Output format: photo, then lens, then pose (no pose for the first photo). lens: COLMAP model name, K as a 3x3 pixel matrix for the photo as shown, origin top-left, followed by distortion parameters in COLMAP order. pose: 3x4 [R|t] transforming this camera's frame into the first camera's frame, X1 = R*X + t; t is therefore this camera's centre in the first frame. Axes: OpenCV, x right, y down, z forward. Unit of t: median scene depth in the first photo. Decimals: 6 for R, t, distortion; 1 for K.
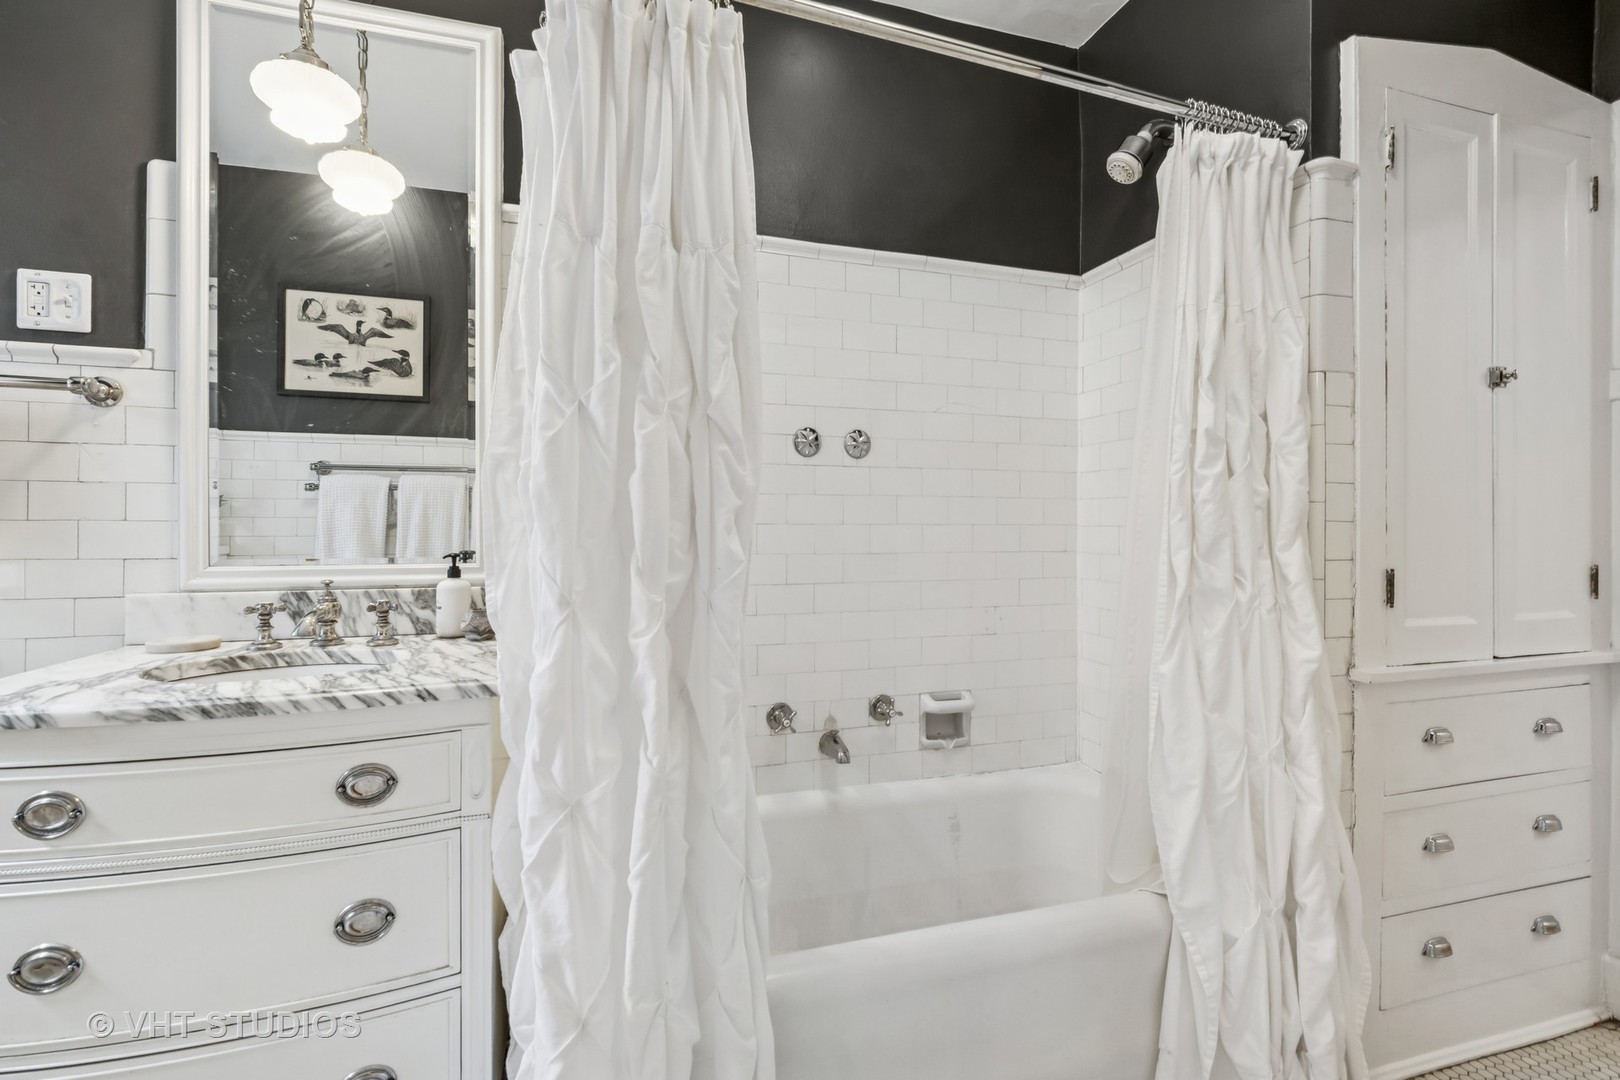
lens RADIAL K [[728.0, 0, 811.3], [0, 728.0, 539.0], [0, 0, 1]] dist [0.001803, -0.003059]
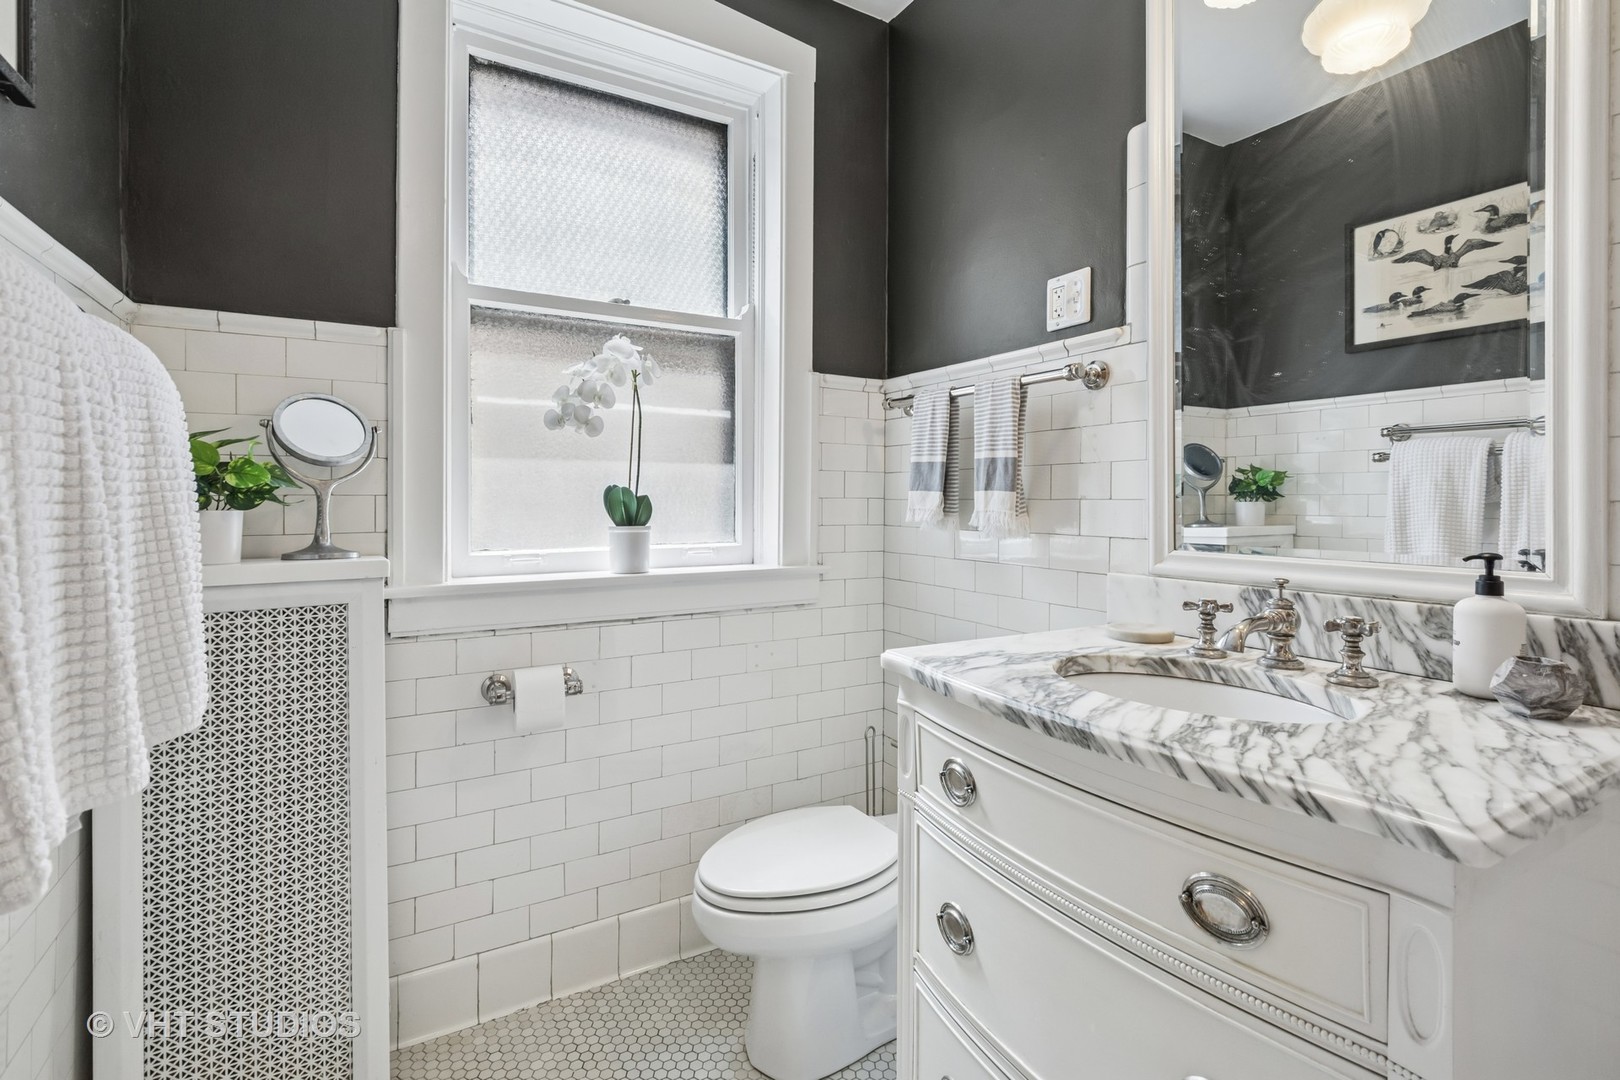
lens RADIAL K [[728.0, 0, 831.3], [0, 728.0, 498.0], [0, 0, 1]] dist [0.001803, -0.003059]
pose [[0.224492, -0.006126, -0.974457, -0.045587], [-0.018842, 0.999766, -0.010626, -0.008636], [0.974294, 0.020746, 0.224324, 0.385751]]
